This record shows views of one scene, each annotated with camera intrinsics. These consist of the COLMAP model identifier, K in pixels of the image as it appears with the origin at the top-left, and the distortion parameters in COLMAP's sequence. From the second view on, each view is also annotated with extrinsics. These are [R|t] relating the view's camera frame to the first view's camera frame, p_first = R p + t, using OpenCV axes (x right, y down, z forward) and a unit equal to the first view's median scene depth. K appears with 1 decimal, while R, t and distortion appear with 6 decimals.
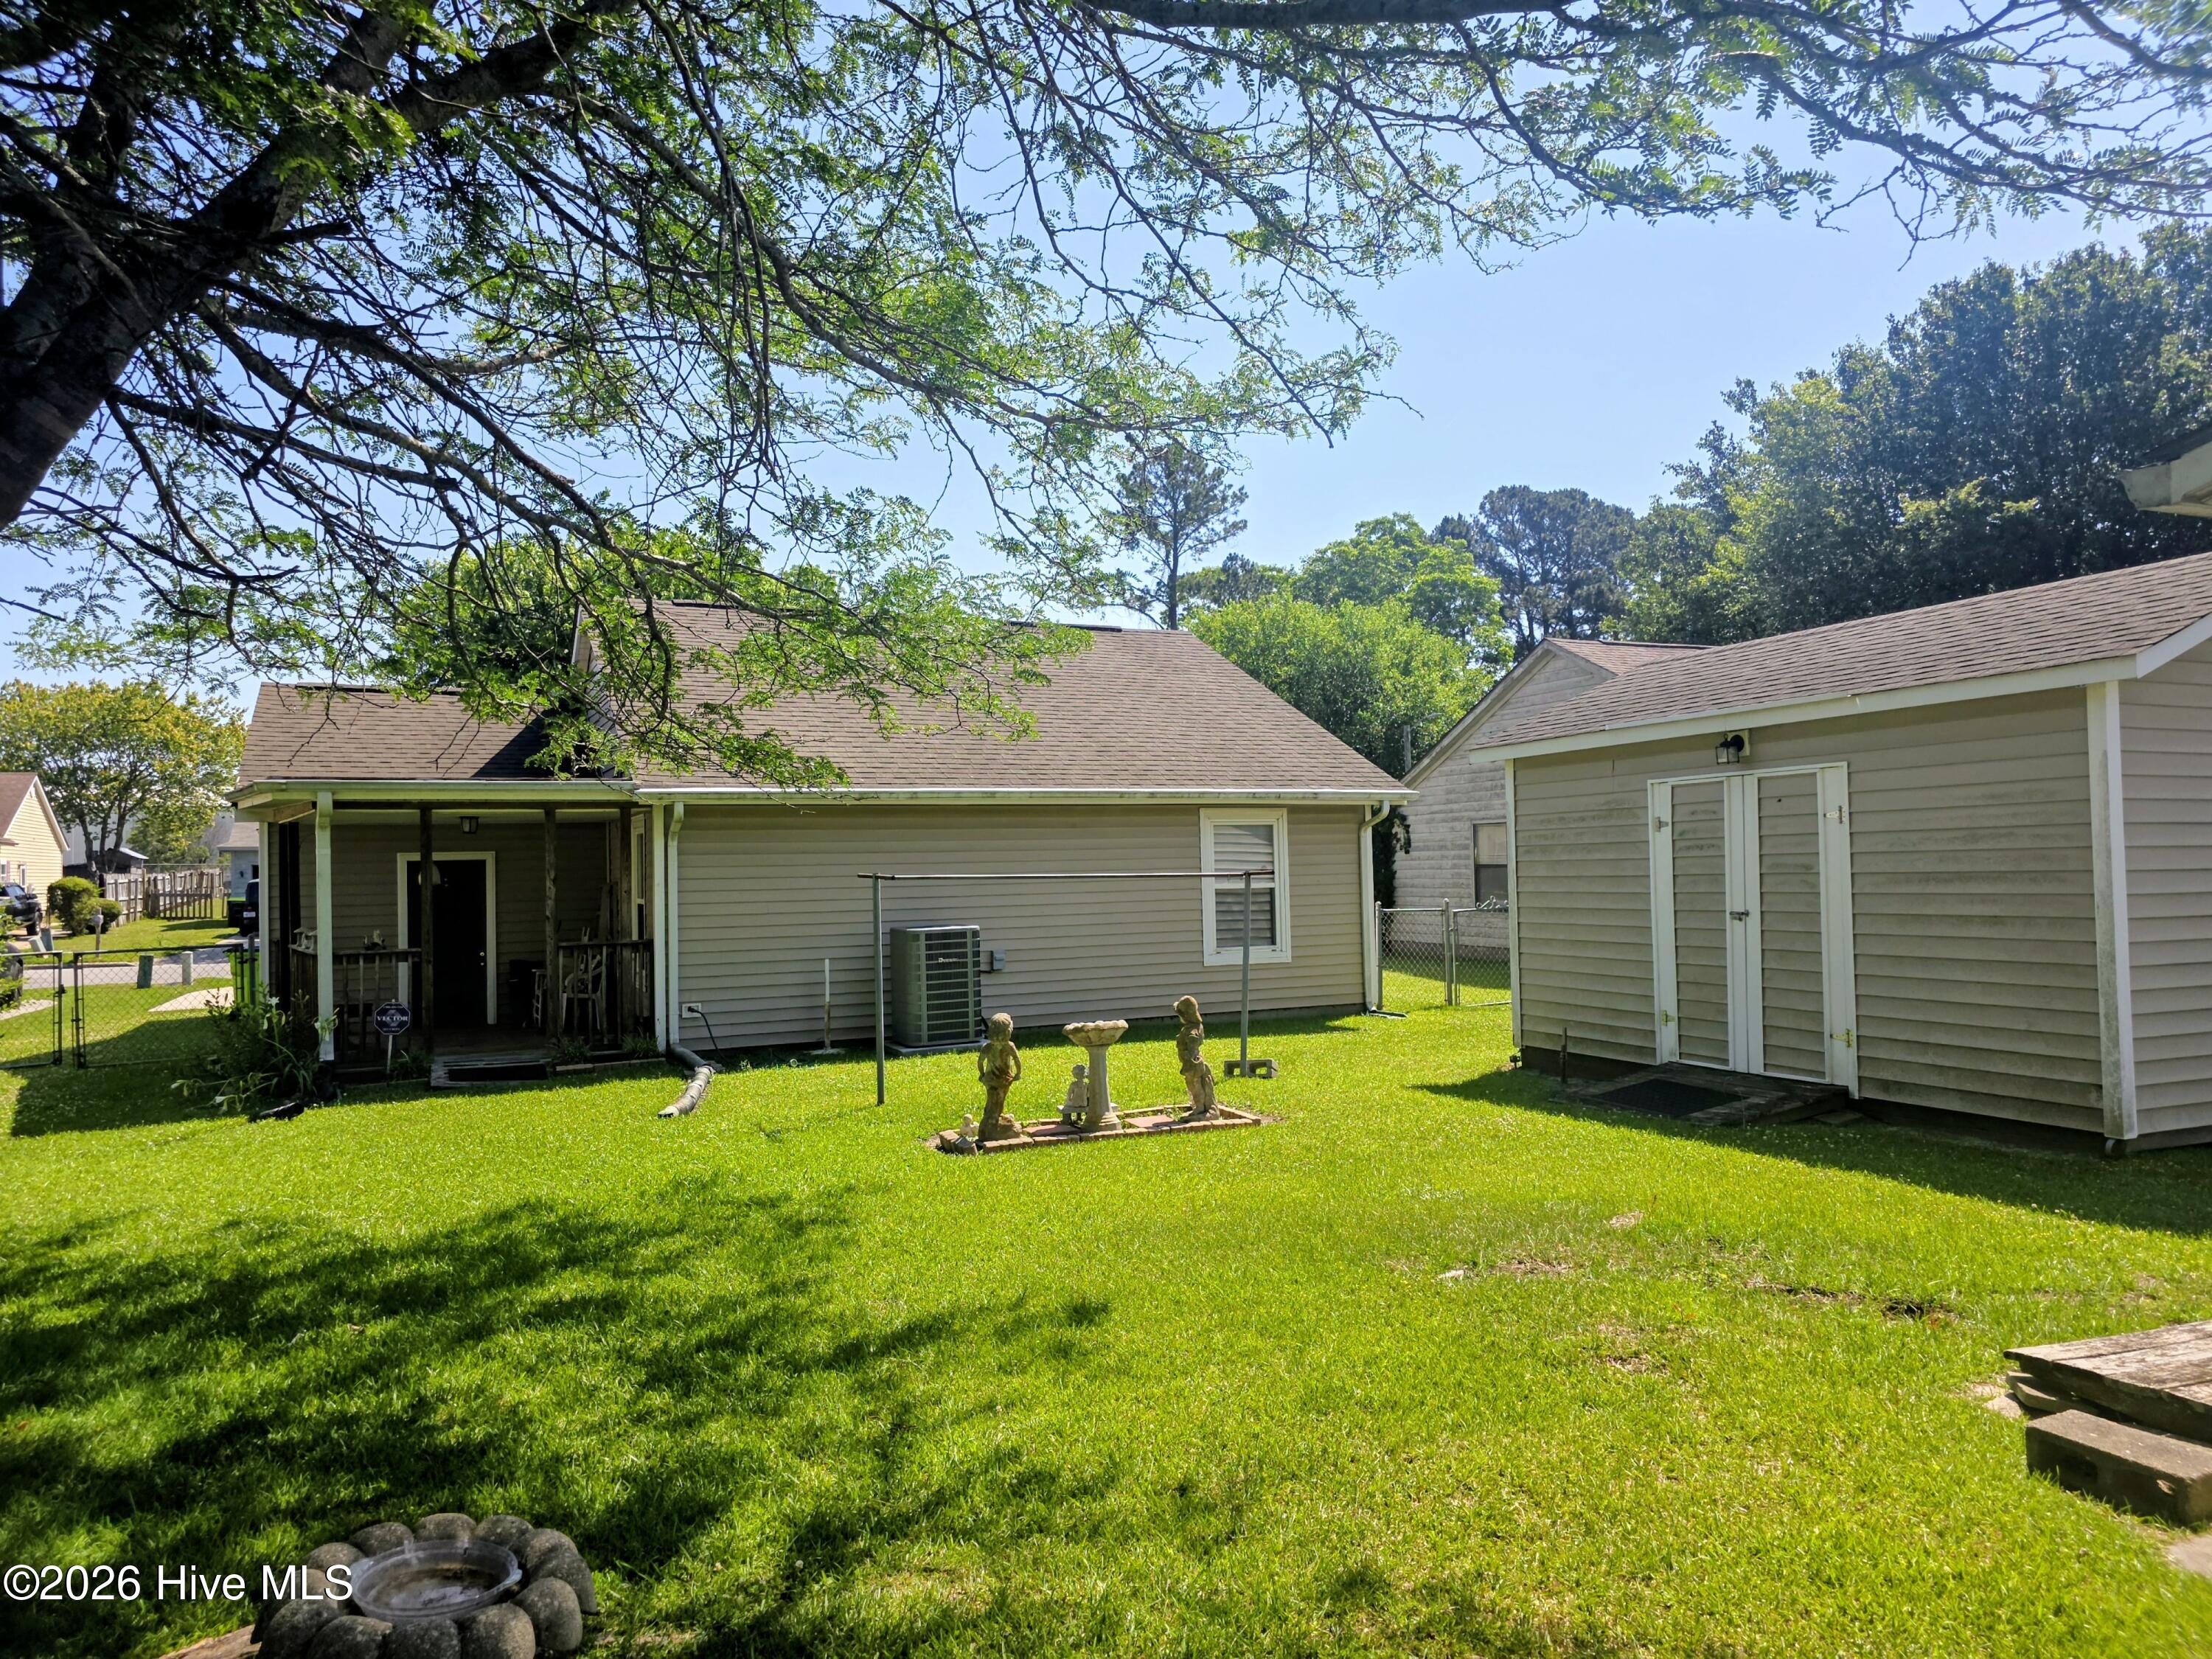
lens RADIAL K [[1463.9, 0, 1092.4], [0, 1463.9, 833.1], [0, 0, 1]] dist [0.062425, -0.040631]
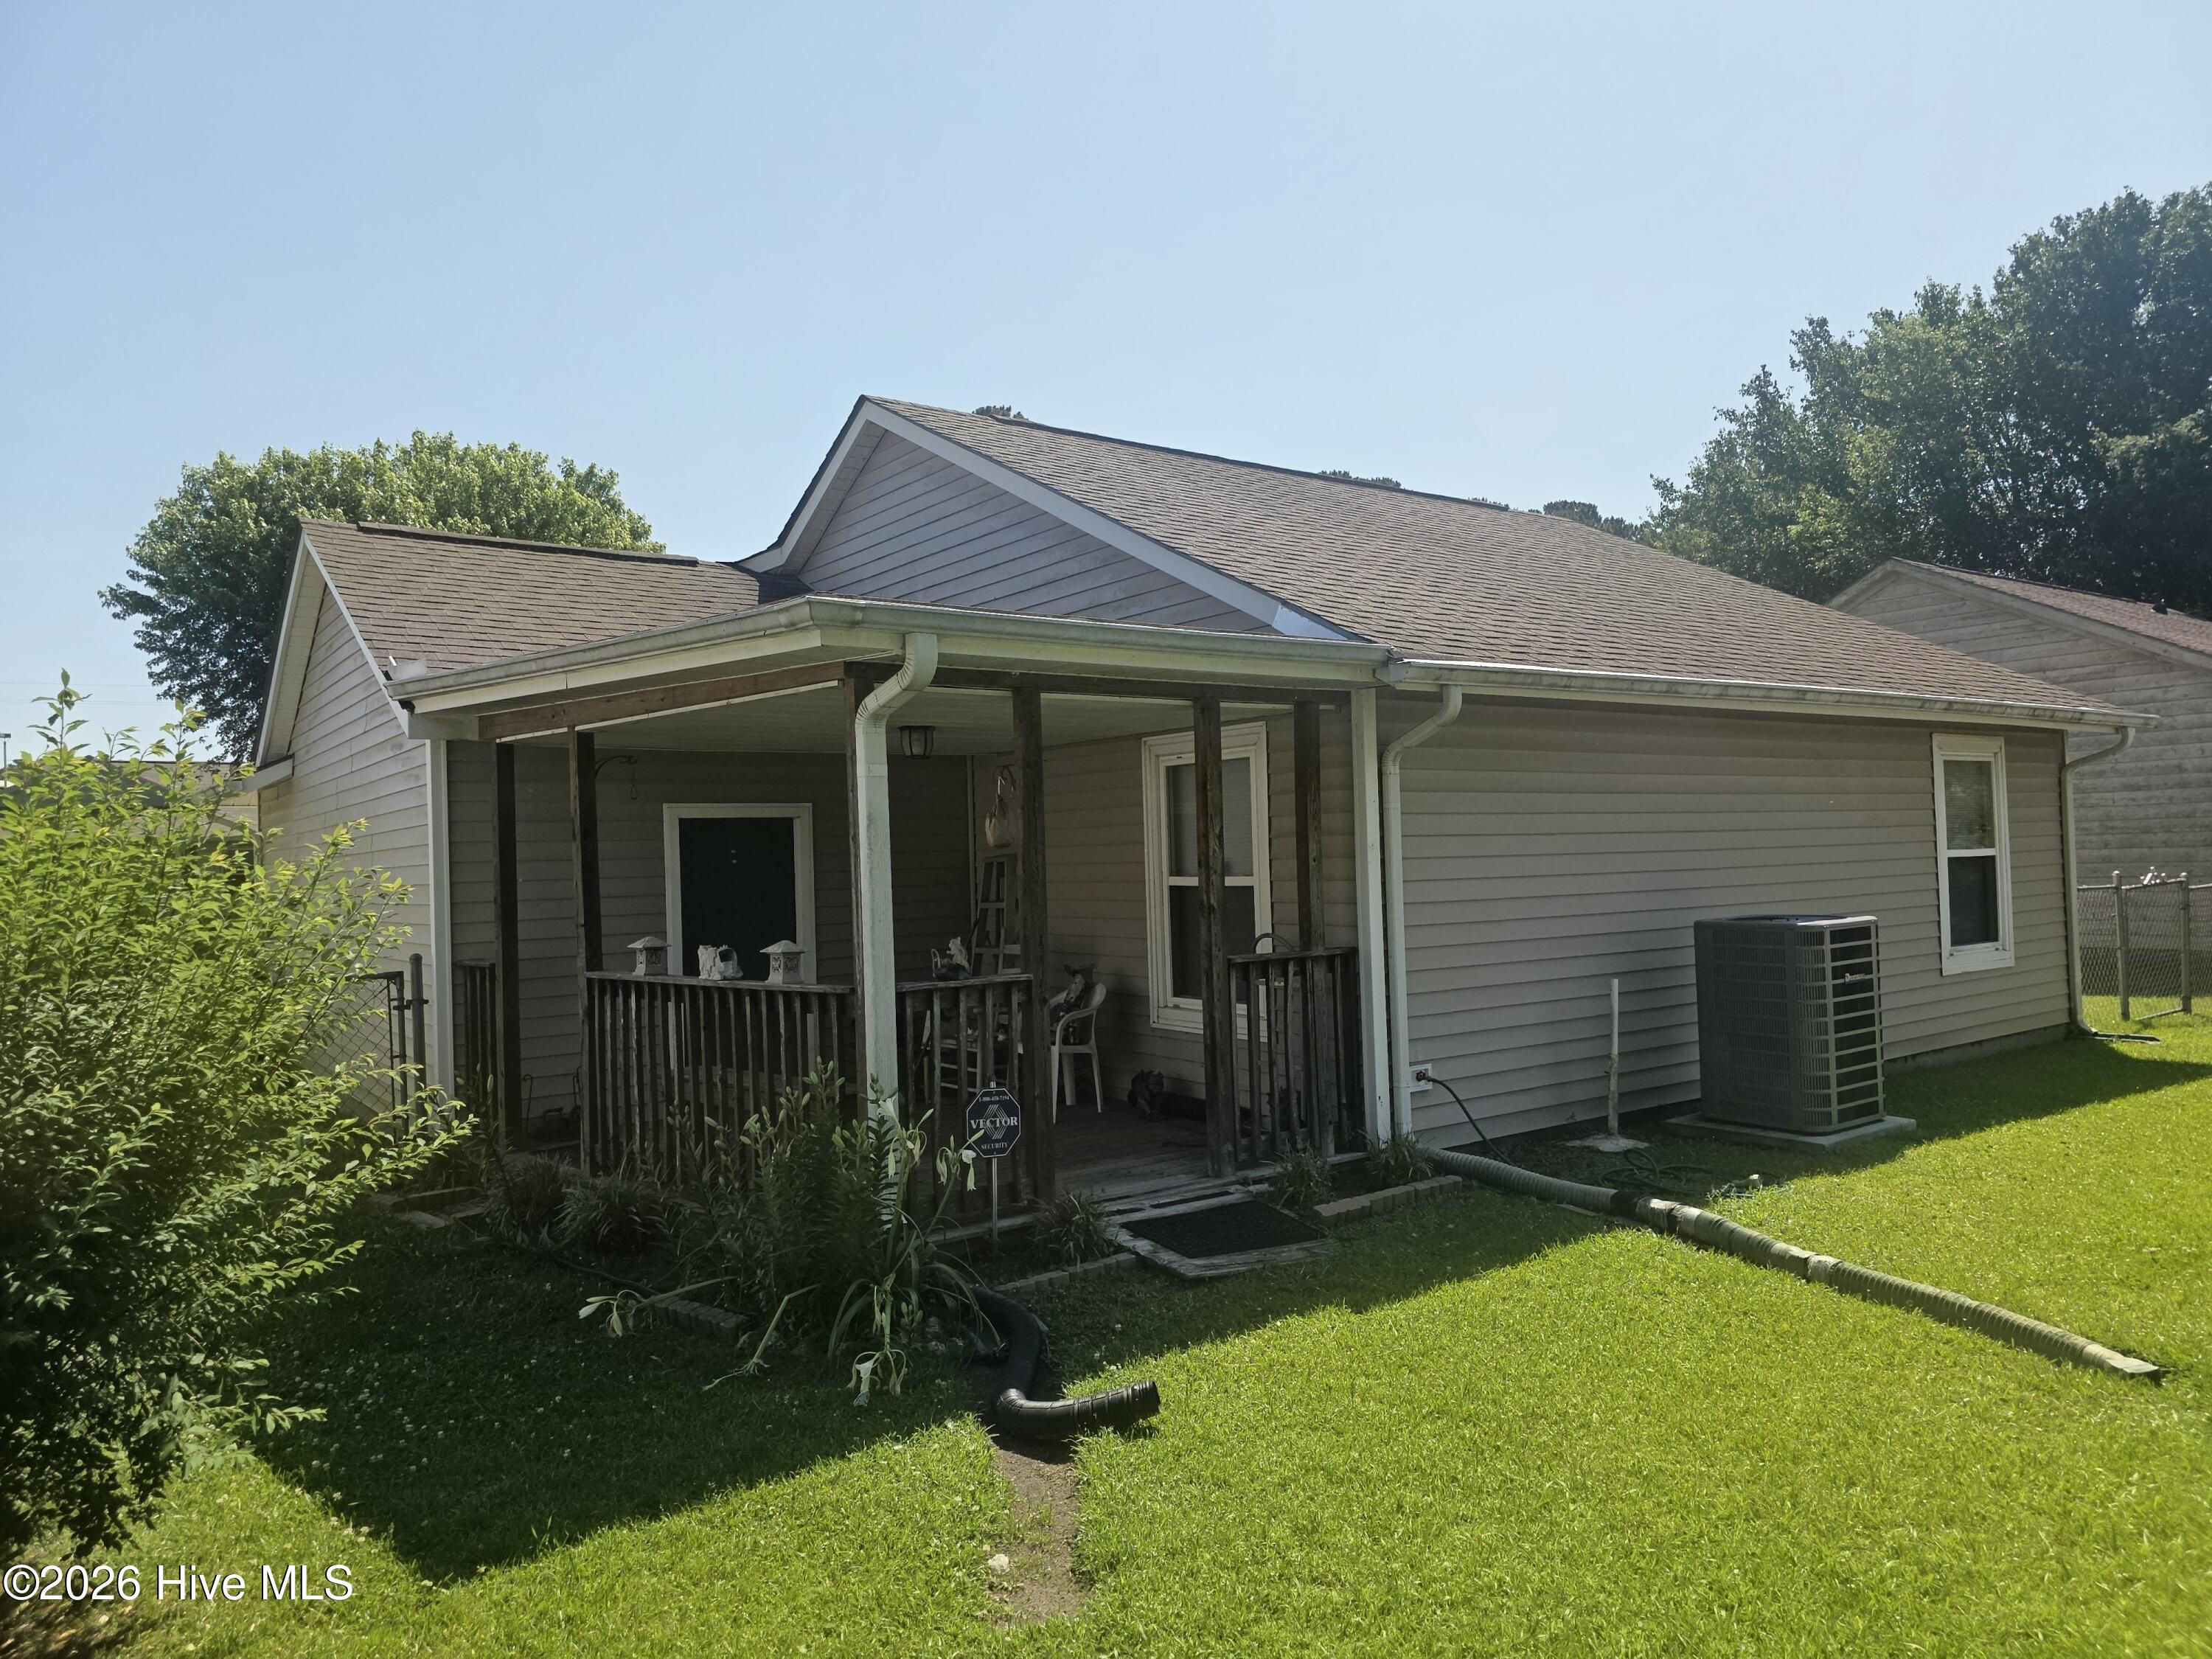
lens RADIAL K [[1463.9, 0, 1092.4], [0, 1463.9, 833.1], [0, 0, 1]] dist [0.062425, -0.040631]
pose [[0.978340, -0.005284, 0.206937, -0.449170], [0.005056, 0.999986, 0.001630, 0.025973], [-0.206943, -0.000548, 0.978353, 0.442555]]
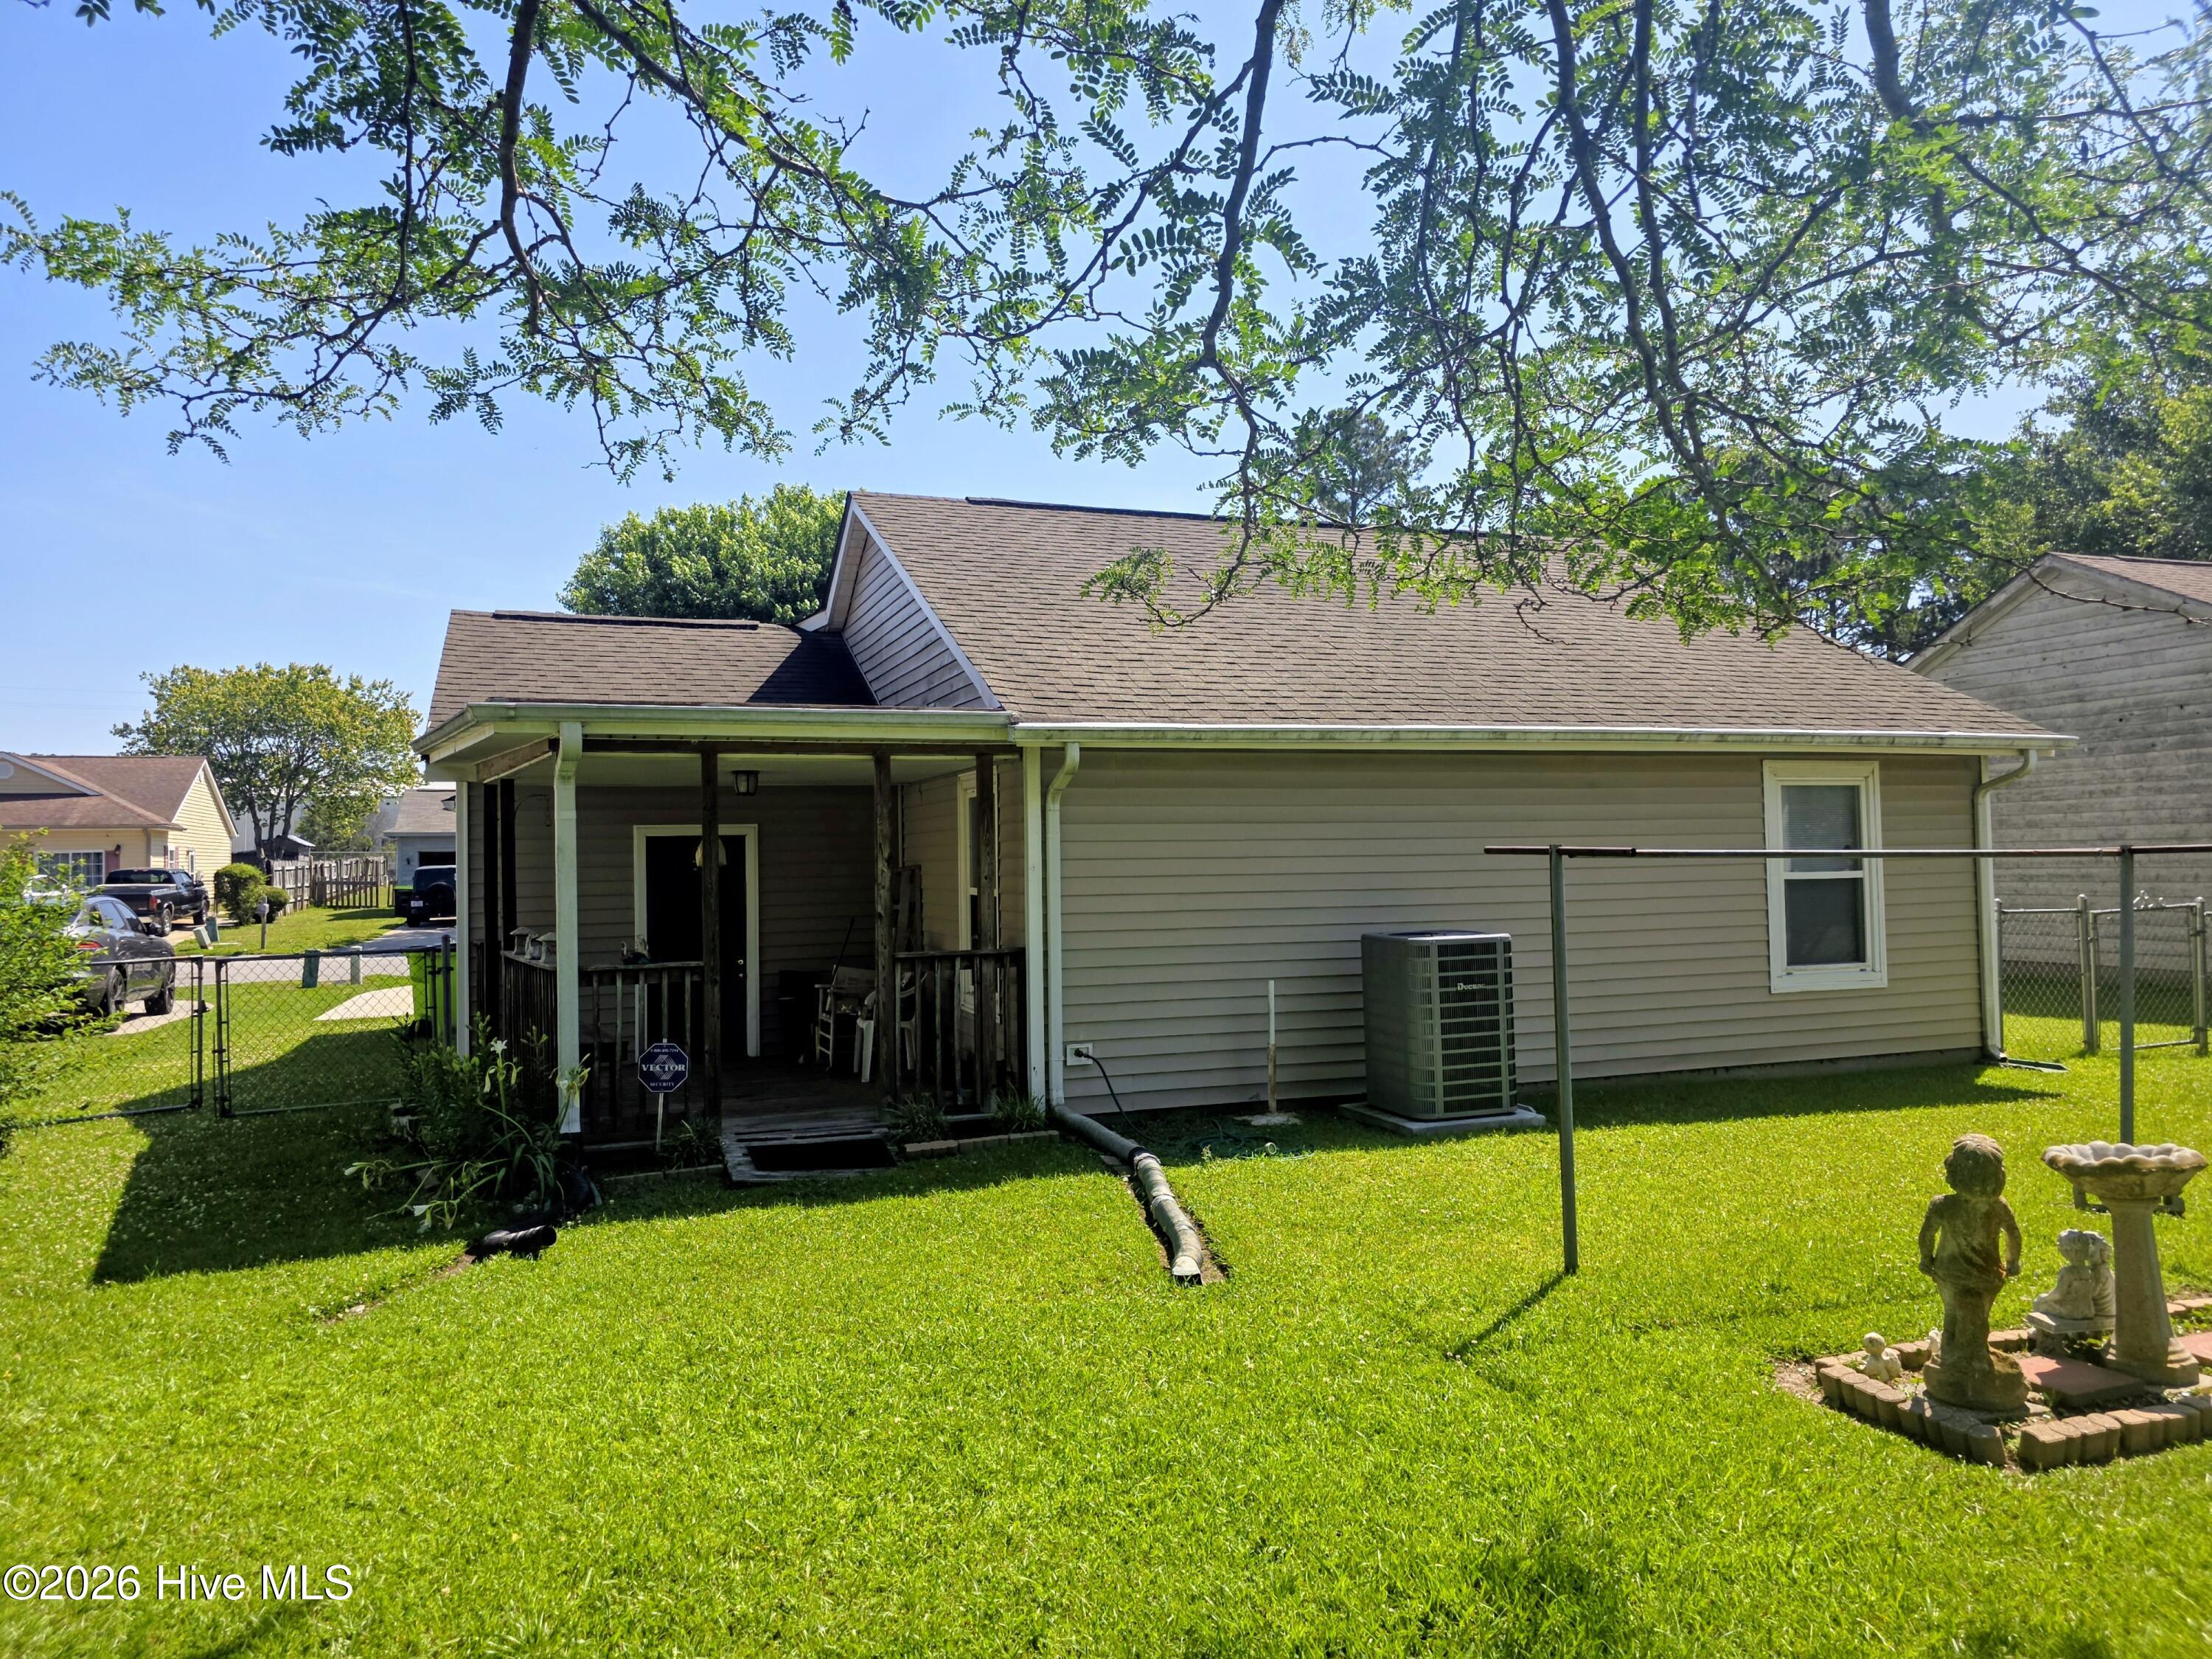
lens RADIAL K [[1473.3, 0, 1110.8], [0, 1473.3, 819.5], [0, 0, 1]] dist [0.068471, -0.056271]
pose [[0.997130, -0.000315, -0.075713, -0.184947], [0.000103, 0.999996, -0.002805, 0.013326], [0.075713, 0.002789, 0.997126, 0.294397]]
